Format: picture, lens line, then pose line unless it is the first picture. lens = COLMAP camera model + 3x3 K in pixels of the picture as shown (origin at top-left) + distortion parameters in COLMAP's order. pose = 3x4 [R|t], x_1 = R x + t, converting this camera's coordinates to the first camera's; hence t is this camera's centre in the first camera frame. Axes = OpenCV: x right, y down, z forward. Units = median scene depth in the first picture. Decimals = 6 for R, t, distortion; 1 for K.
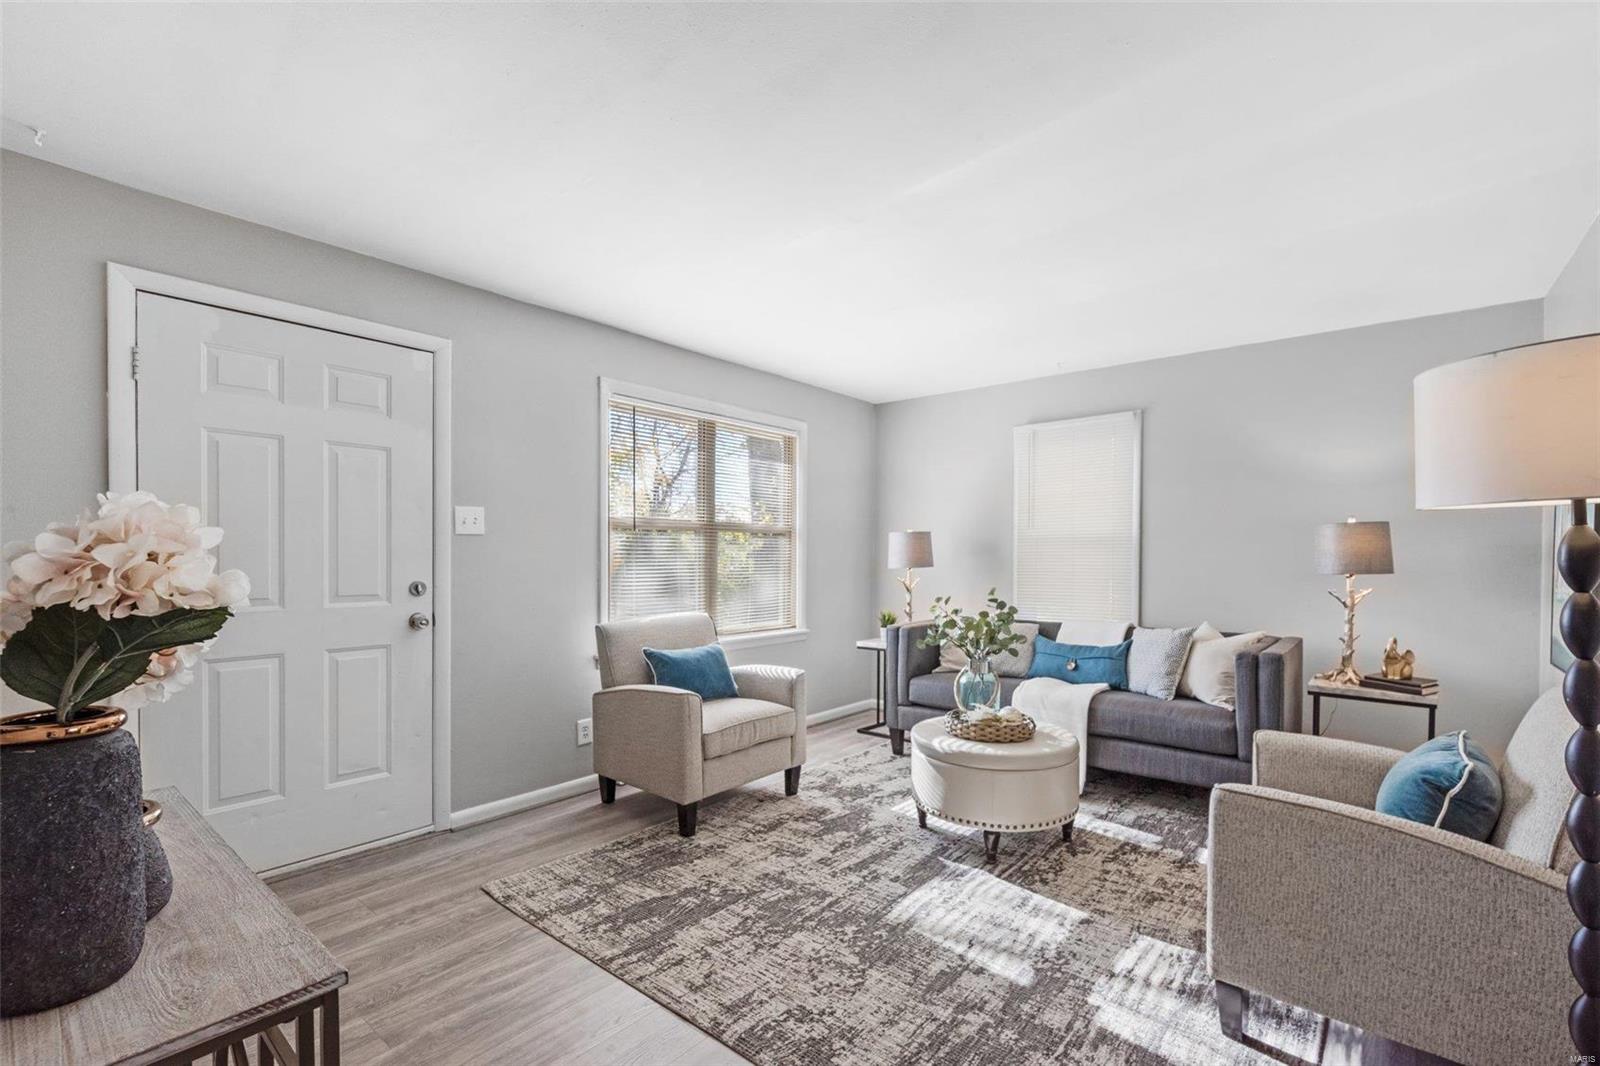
lens RADIAL K [[691.5, 0, 878.3], [0, 691.5, 561.4], [0, 0, 1]] dist [0.004327, -0.000078]
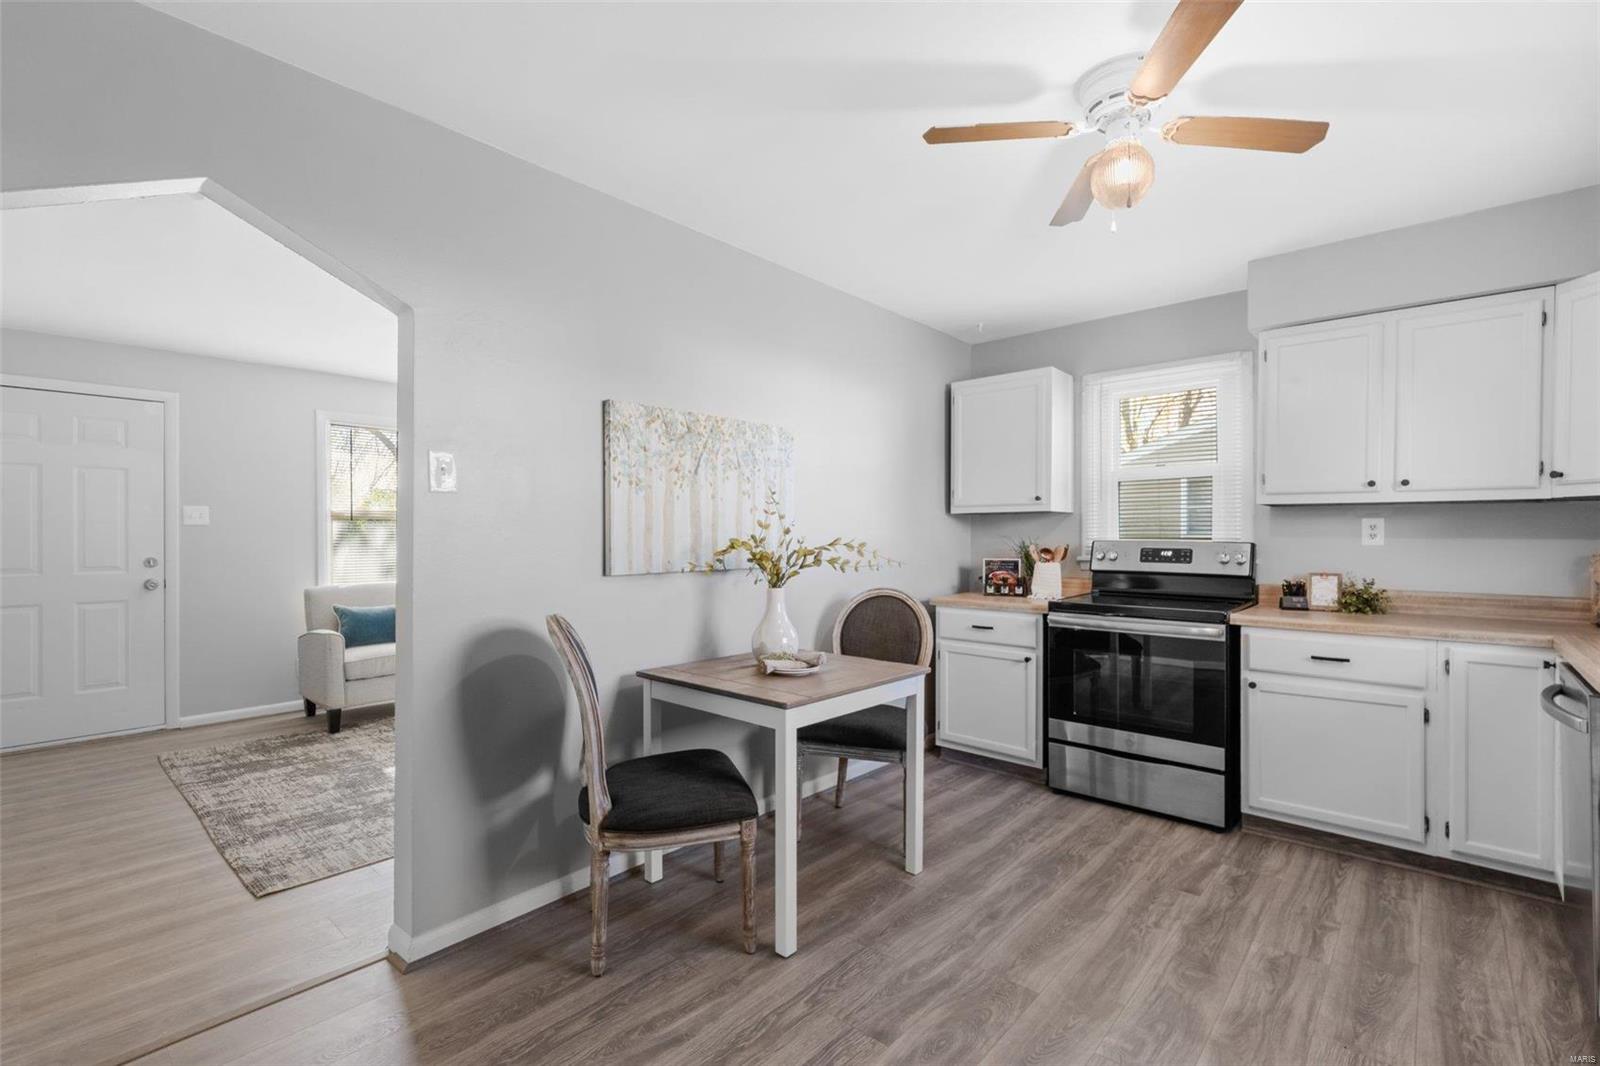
lens RADIAL K [[705.4, 0, 885.2], [0, 705.4, 534.1], [0, 0, 1]] dist [0.000650, 0.000006]
pose [[0.999446, -0.003600, -0.033091, 1.031715], [0.003370, 0.999970, -0.007010, -0.005462], [0.033115, 0.006894, 0.999428, -0.489876]]
